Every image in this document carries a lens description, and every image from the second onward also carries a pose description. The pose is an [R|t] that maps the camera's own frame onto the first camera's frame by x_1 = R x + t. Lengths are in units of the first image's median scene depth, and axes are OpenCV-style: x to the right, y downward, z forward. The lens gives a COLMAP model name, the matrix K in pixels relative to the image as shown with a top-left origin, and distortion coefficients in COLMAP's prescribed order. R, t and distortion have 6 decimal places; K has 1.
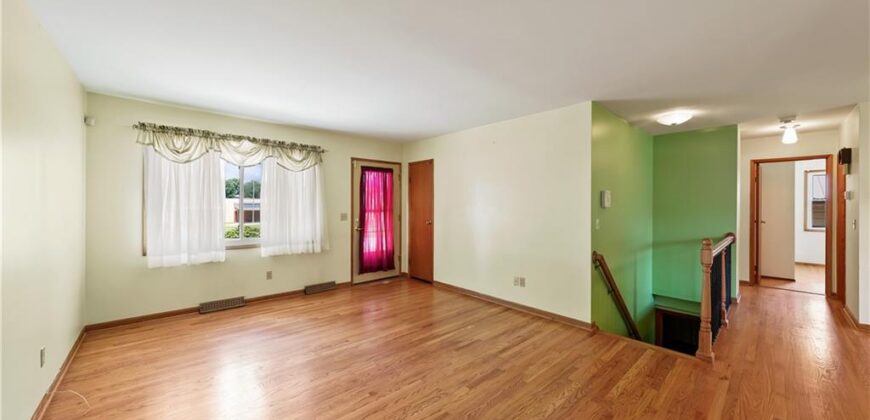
lens RADIAL K [[310.4, 0, 437.7], [0, 310.4, 208.5], [0, 0, 1]] dist [-0.000403, -0.000056]
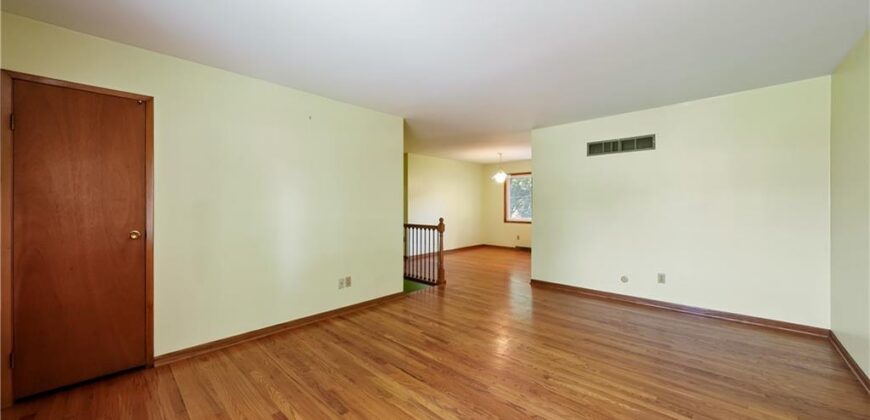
lens RADIAL K [[310.4, 0, 438.2], [0, 310.4, 205.9], [0, 0, 1]] dist [-0.000403, -0.000056]
pose [[-0.079130, -0.006692, 0.996842, -0.759185], [0.009939, 0.999922, 0.007502, 0.005329], [-0.996815, 0.010501, -0.079058, 0.896468]]
